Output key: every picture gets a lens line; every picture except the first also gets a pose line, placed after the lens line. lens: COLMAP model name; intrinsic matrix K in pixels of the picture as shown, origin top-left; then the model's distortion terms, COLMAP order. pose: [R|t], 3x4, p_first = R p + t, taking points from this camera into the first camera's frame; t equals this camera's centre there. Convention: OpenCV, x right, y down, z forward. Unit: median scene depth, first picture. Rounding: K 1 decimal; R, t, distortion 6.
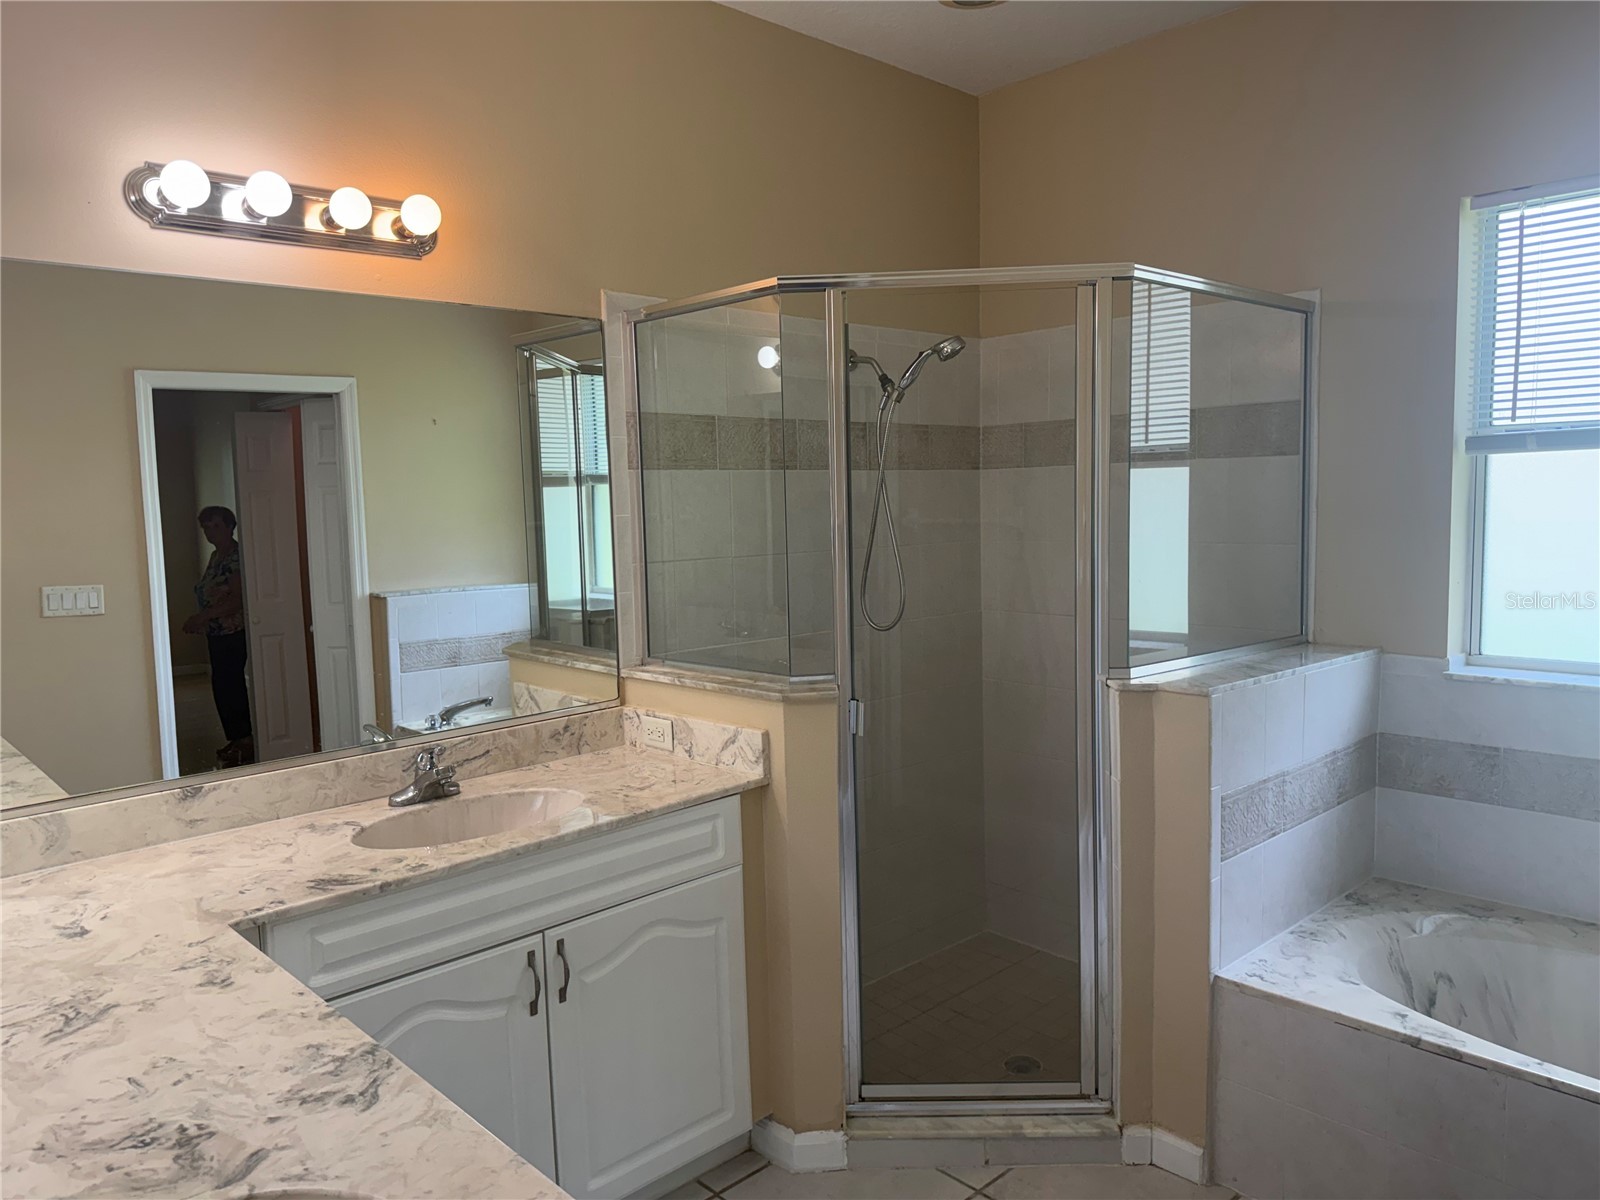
lens RADIAL K [[1139.9, 0, 797.2], [0, 1139.9, 587.4], [0, 0, 1]] dist [-0.001250, -0.006193]
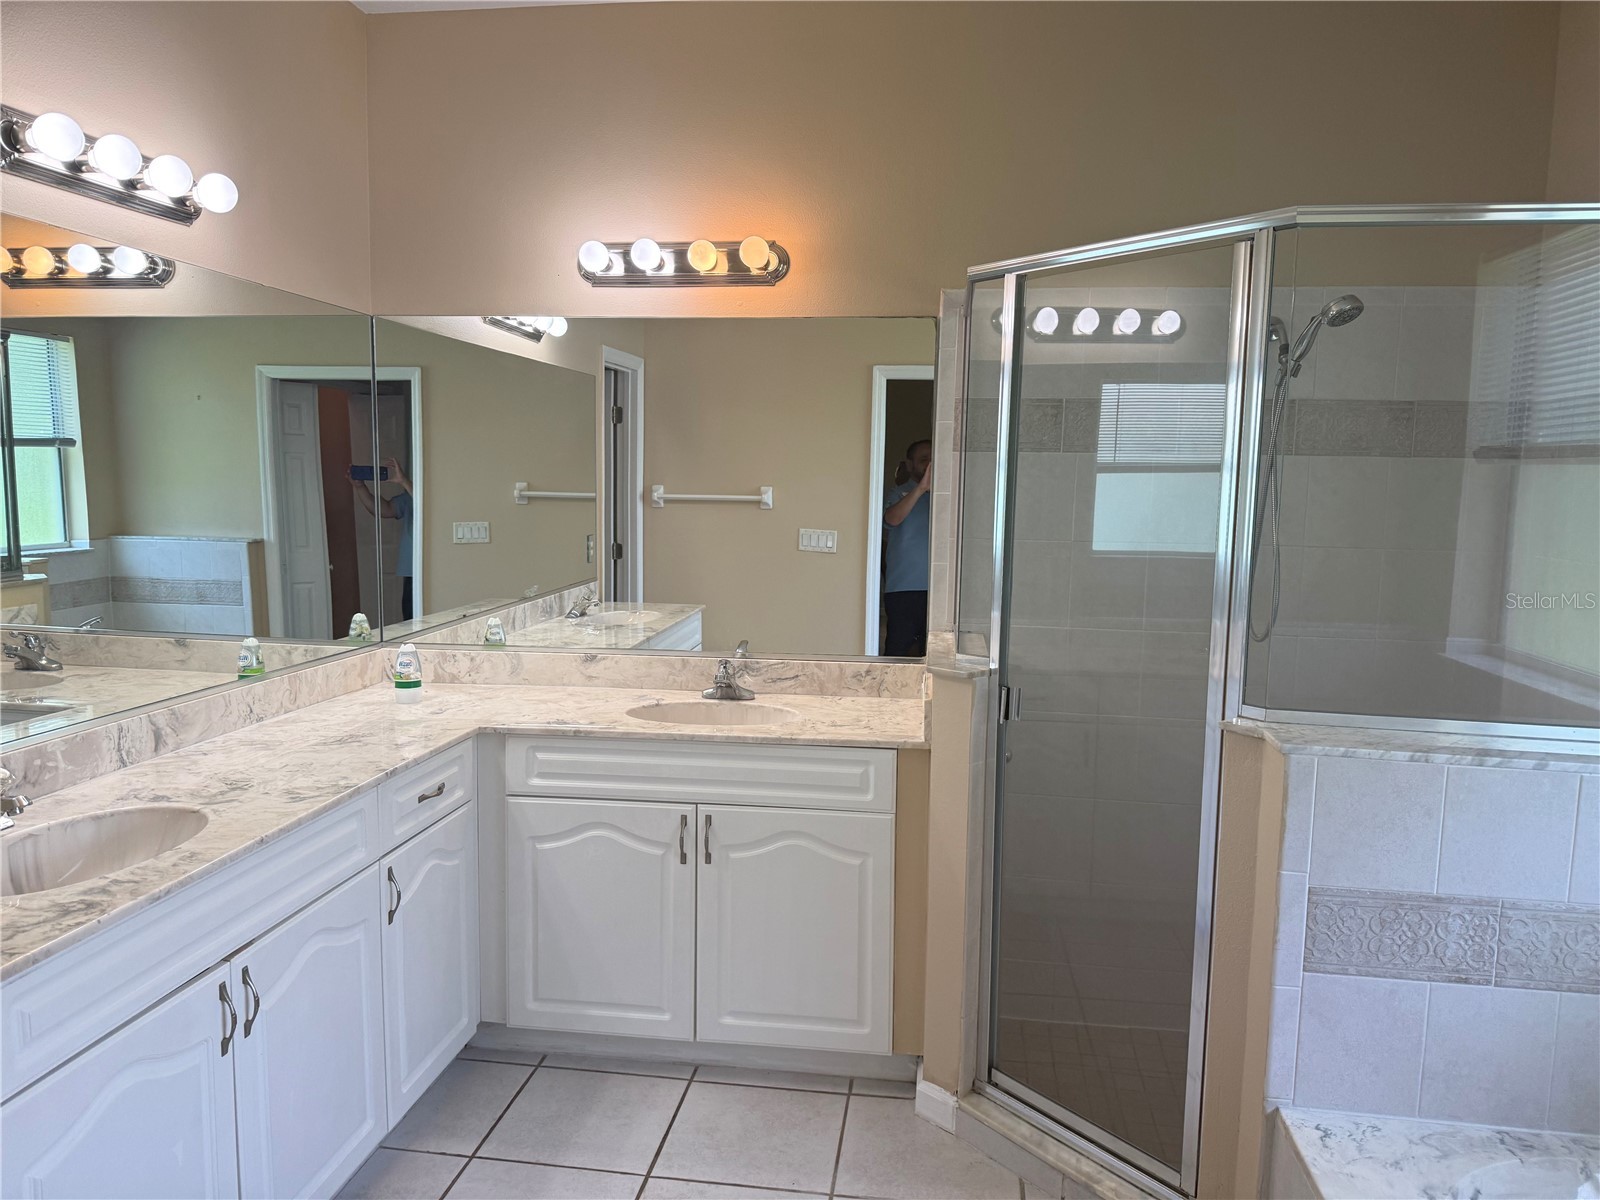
lens RADIAL K [[1132.6, 0, 807.2], [0, 1132.6, 599.5], [0, 0, 1]] dist [0.001632, -0.006734]
pose [[0.641274, 0.124548, -0.757137, 0.710273], [-0.103705, 0.991753, 0.075307, -0.034208], [0.760272, 0.030227, 0.648901, 0.232024]]
